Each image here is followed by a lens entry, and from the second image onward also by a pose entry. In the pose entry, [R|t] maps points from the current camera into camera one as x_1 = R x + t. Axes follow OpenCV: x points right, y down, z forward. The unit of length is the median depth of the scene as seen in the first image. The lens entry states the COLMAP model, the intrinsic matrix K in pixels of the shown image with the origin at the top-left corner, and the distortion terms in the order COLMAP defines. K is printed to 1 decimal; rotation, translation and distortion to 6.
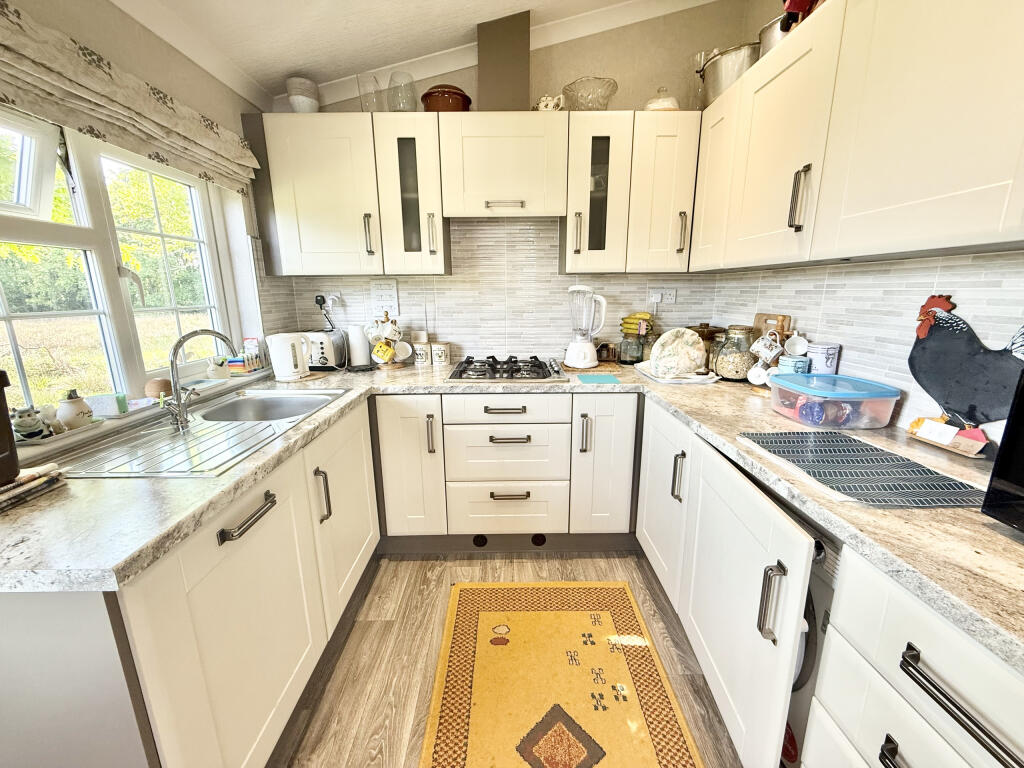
lens RADIAL K [[404.9, 0, 510.9], [0, 404.9, 382.0], [0, 0, 1]] dist [-0.001810, -0.000073]
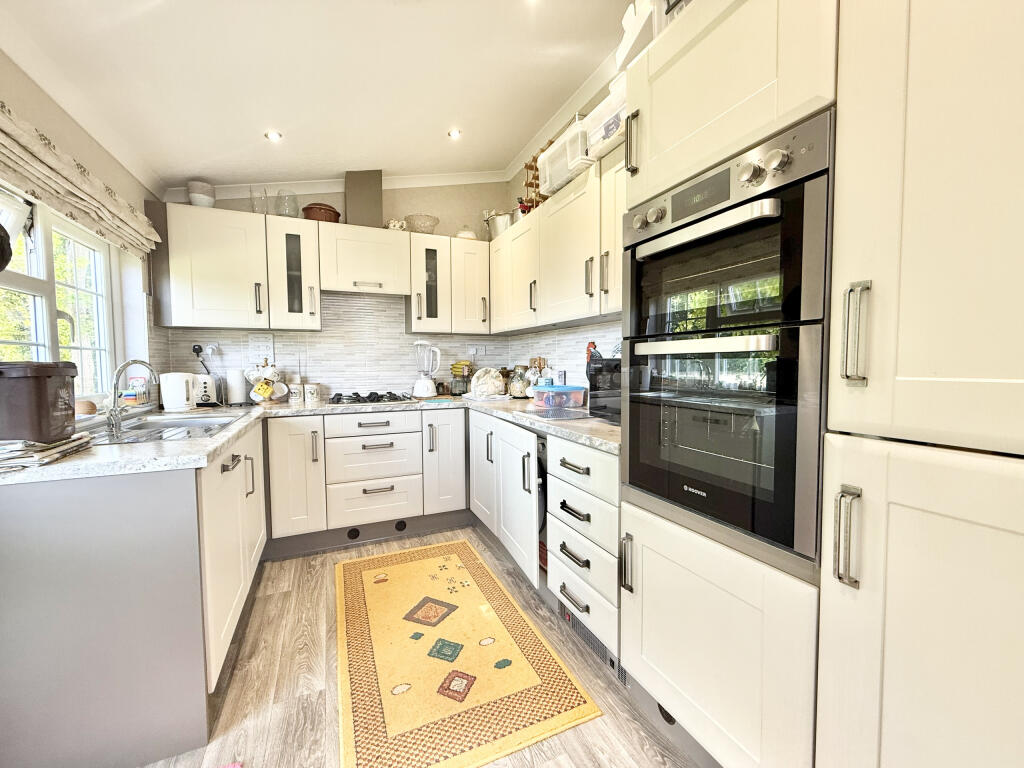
lens RADIAL K [[404.9, 0, 511.4], [0, 404.9, 383.6], [0, 0, 1]] dist [-0.001810, -0.000073]
pose [[0.916247, -0.018865, 0.400170, -0.133163], [0.087269, 0.984301, -0.153412, 0.182910], [-0.390994, 0.175486, 0.903509, -0.463346]]
